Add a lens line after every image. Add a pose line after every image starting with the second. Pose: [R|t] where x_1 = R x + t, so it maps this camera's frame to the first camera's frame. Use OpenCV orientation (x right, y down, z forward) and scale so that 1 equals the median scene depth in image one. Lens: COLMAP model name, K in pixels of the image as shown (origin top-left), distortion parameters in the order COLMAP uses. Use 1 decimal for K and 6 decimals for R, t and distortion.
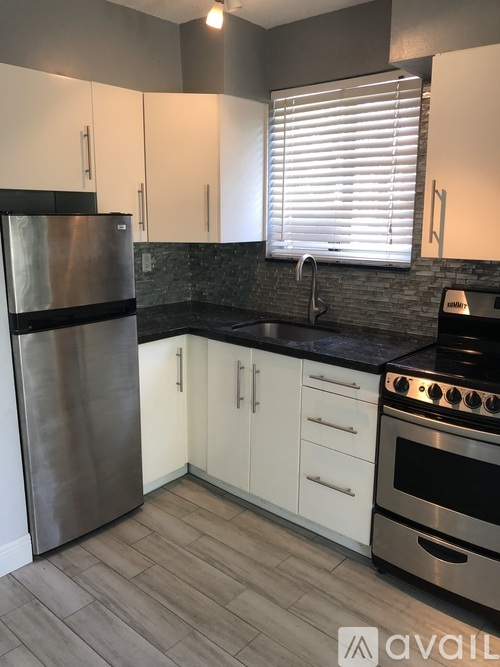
lens RADIAL K [[544.1, 0, 248.2], [0, 544.1, 330.4], [0, 0, 1]] dist [0.037486, -0.062054]
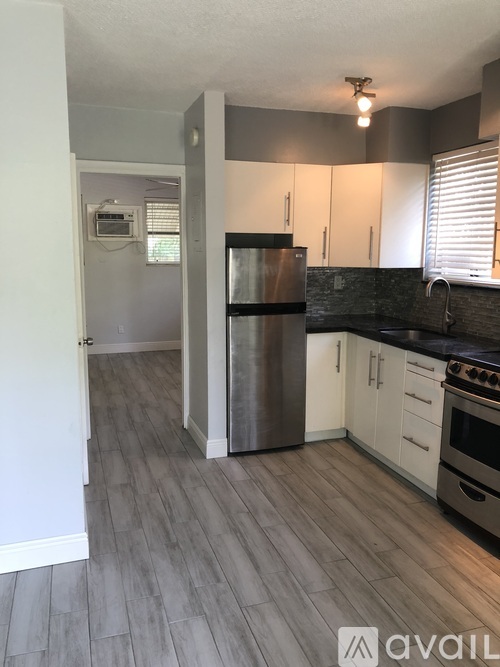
lens RADIAL K [[544.1, 0, 248.2], [0, 544.1, 330.4], [0, 0, 1]] dist [0.037486, -0.062054]
pose [[0.860952, 0.075588, -0.503039, 0.405196], [-0.106717, 0.993731, -0.033325, 0.083434], [0.497366, 0.082374, 0.863621, -0.368701]]
